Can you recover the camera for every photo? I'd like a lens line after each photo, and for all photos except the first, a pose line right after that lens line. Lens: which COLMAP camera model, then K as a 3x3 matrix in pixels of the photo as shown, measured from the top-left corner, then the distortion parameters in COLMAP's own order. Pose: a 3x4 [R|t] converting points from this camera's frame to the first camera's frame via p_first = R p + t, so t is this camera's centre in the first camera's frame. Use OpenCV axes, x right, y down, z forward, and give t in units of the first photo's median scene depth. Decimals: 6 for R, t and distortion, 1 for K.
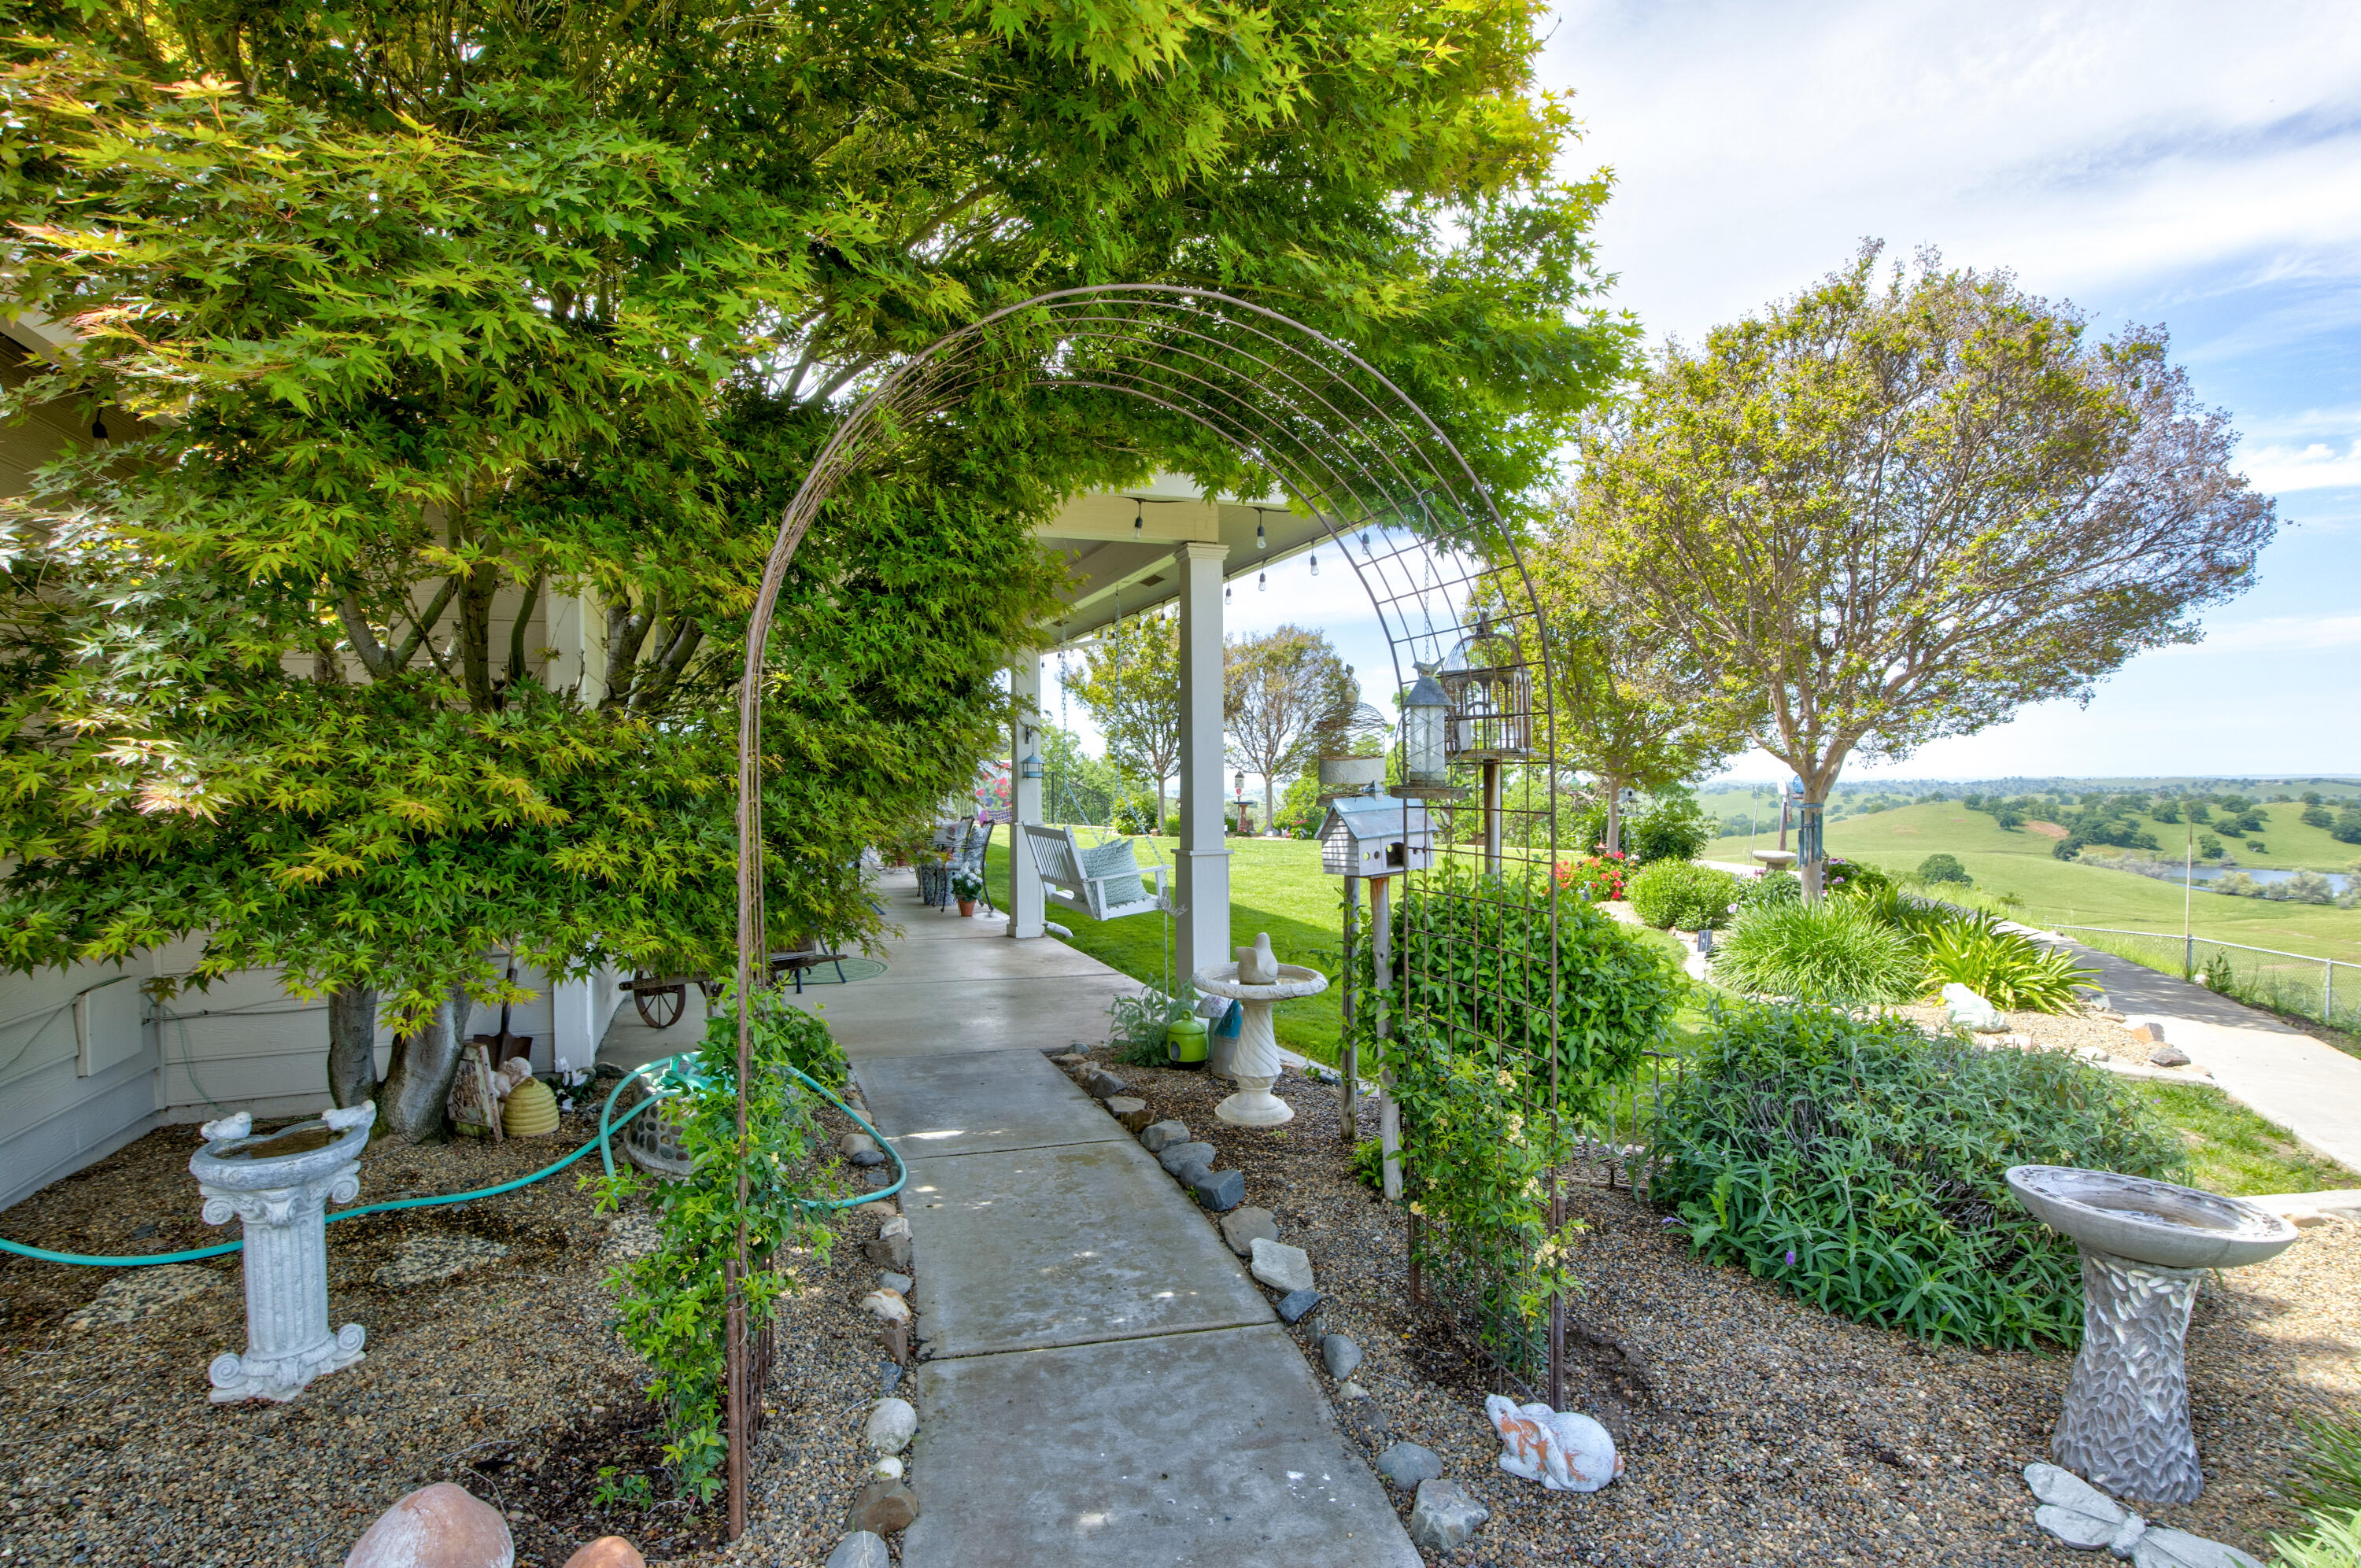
lens RADIAL K [[1224.5, 0, 1180.5], [0, 1224.5, 784.0], [0, 0, 1]] dist [0.000262, -0.022050]
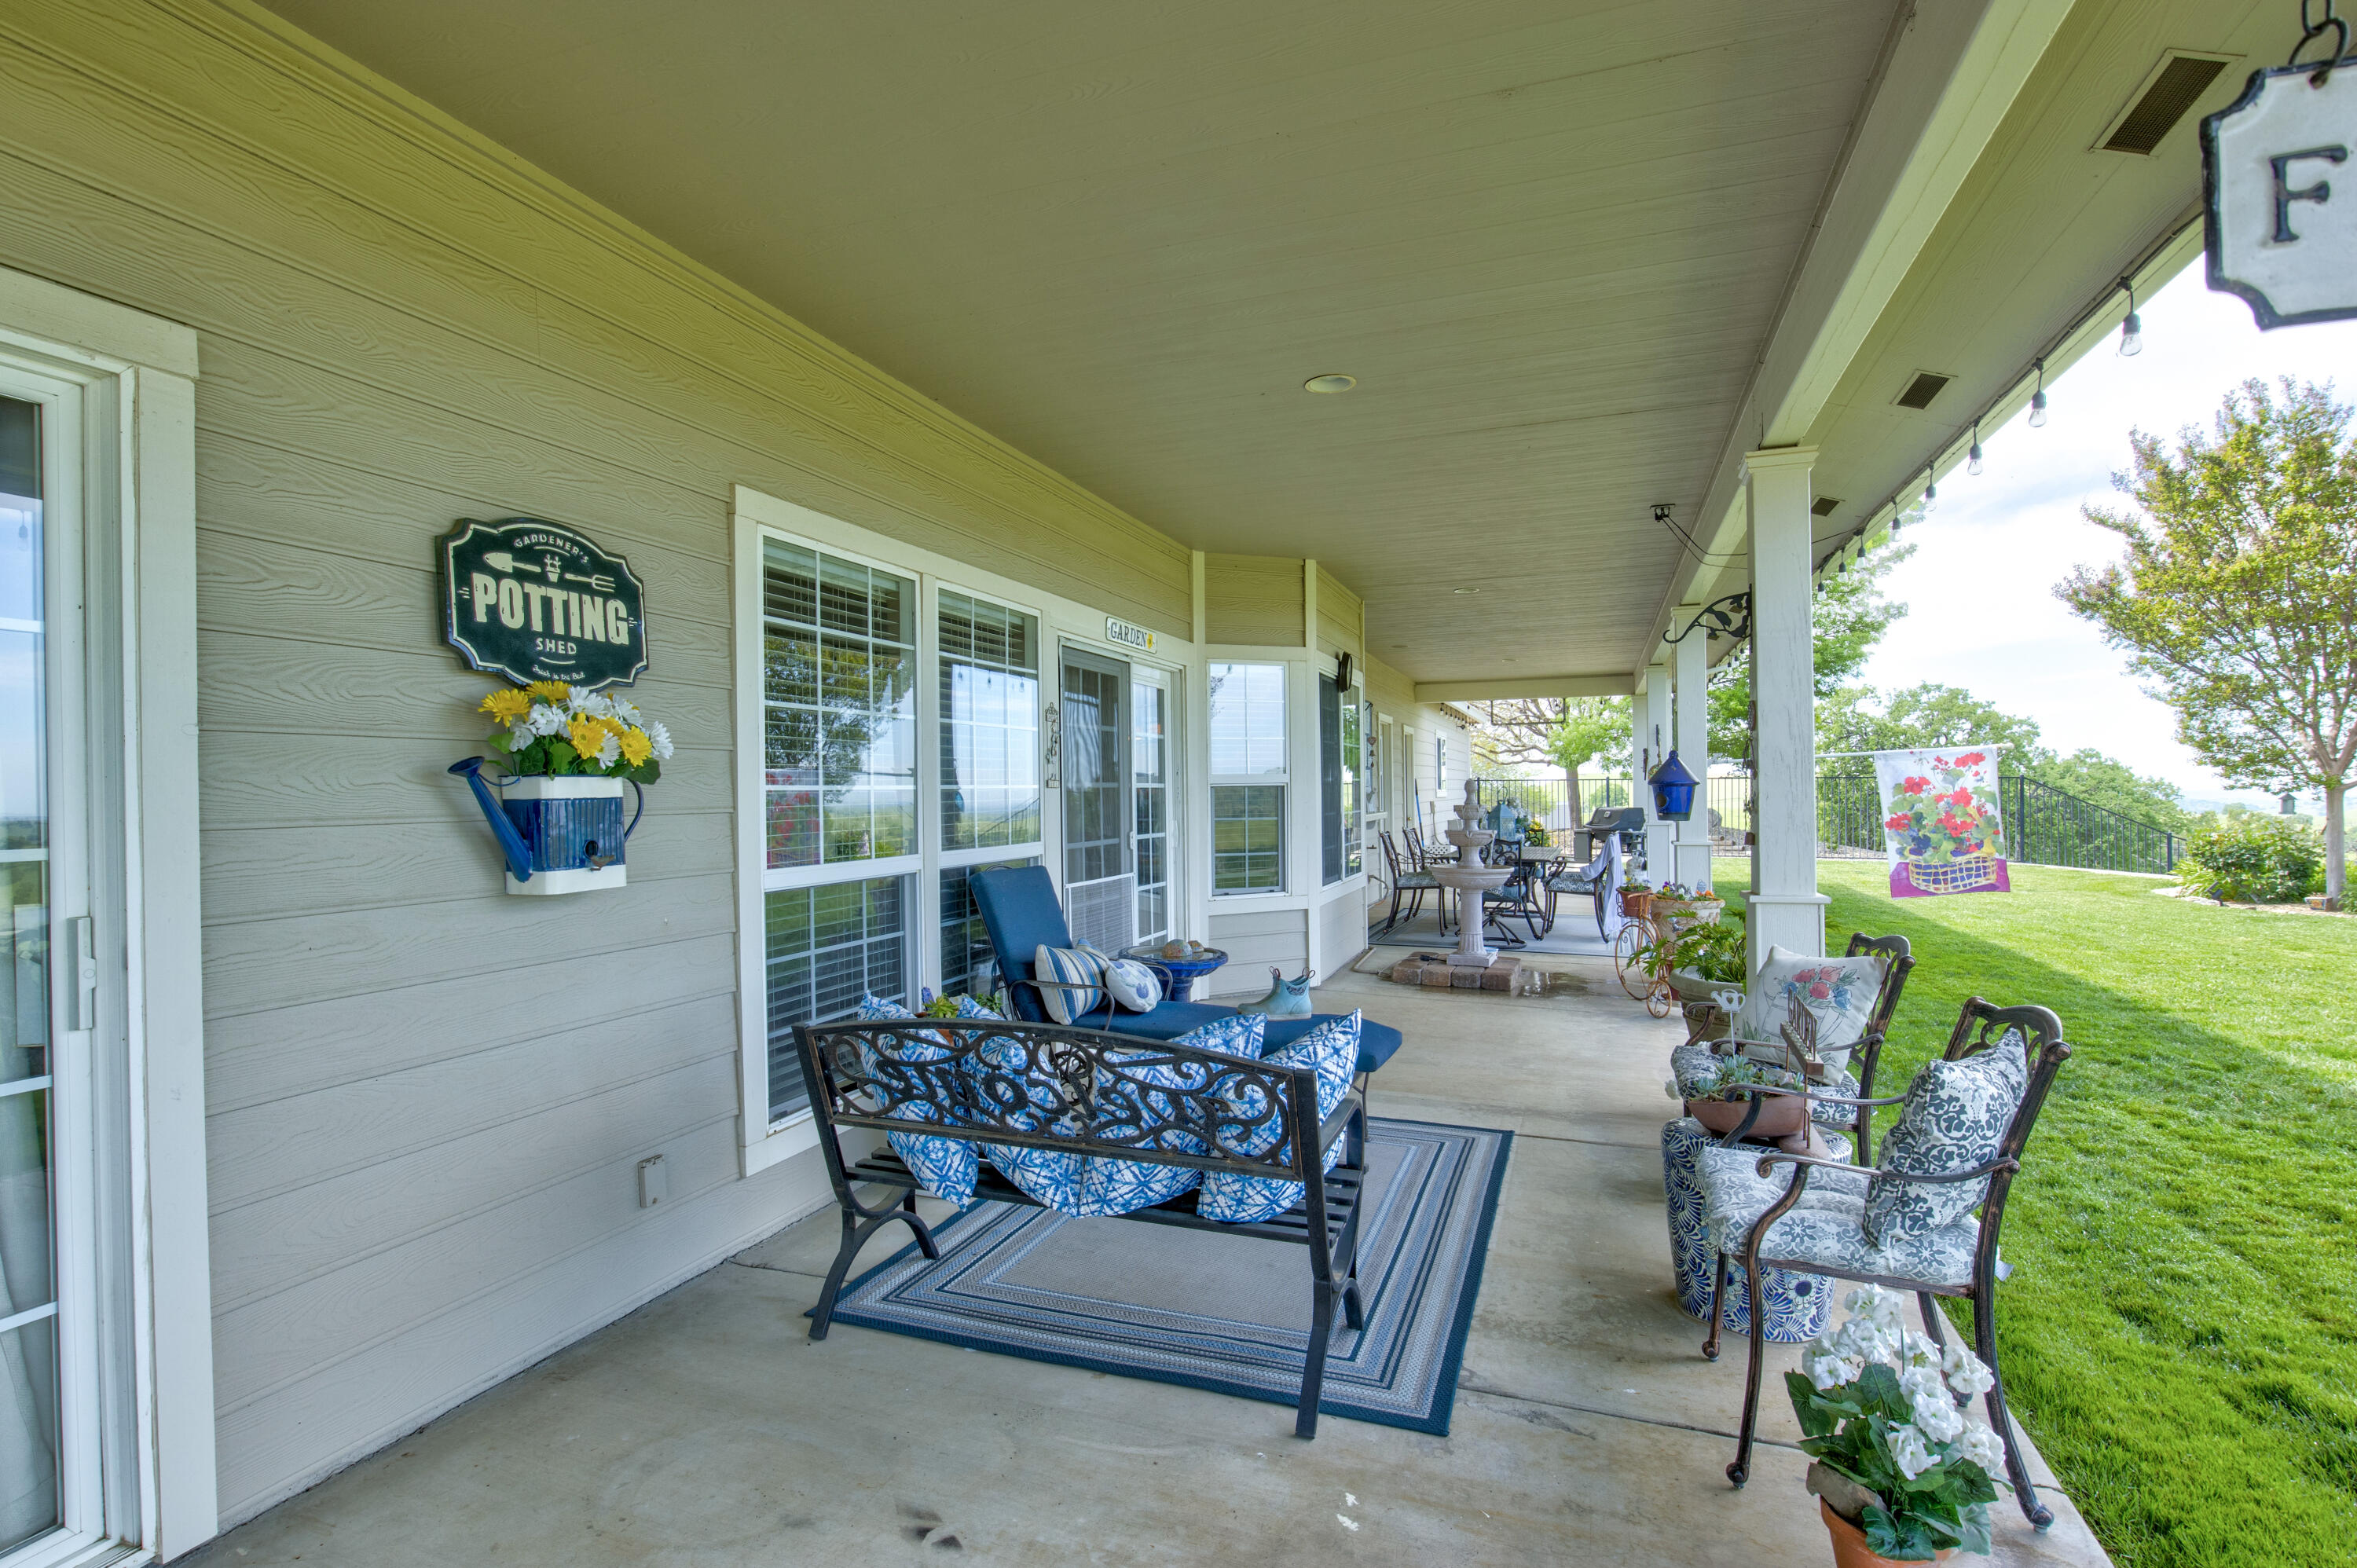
lens RADIAL K [[1170.7, 0, 1185.6], [0, 1170.7, 802.0], [0, 0, 1]] dist [0.035263, 0.000191]
pose [[0.776655, -0.000085, -0.629927, -0.067959], [0.004607, 0.999974, 0.005546, -0.003784], [0.629910, -0.007209, 0.776635, 0.378220]]
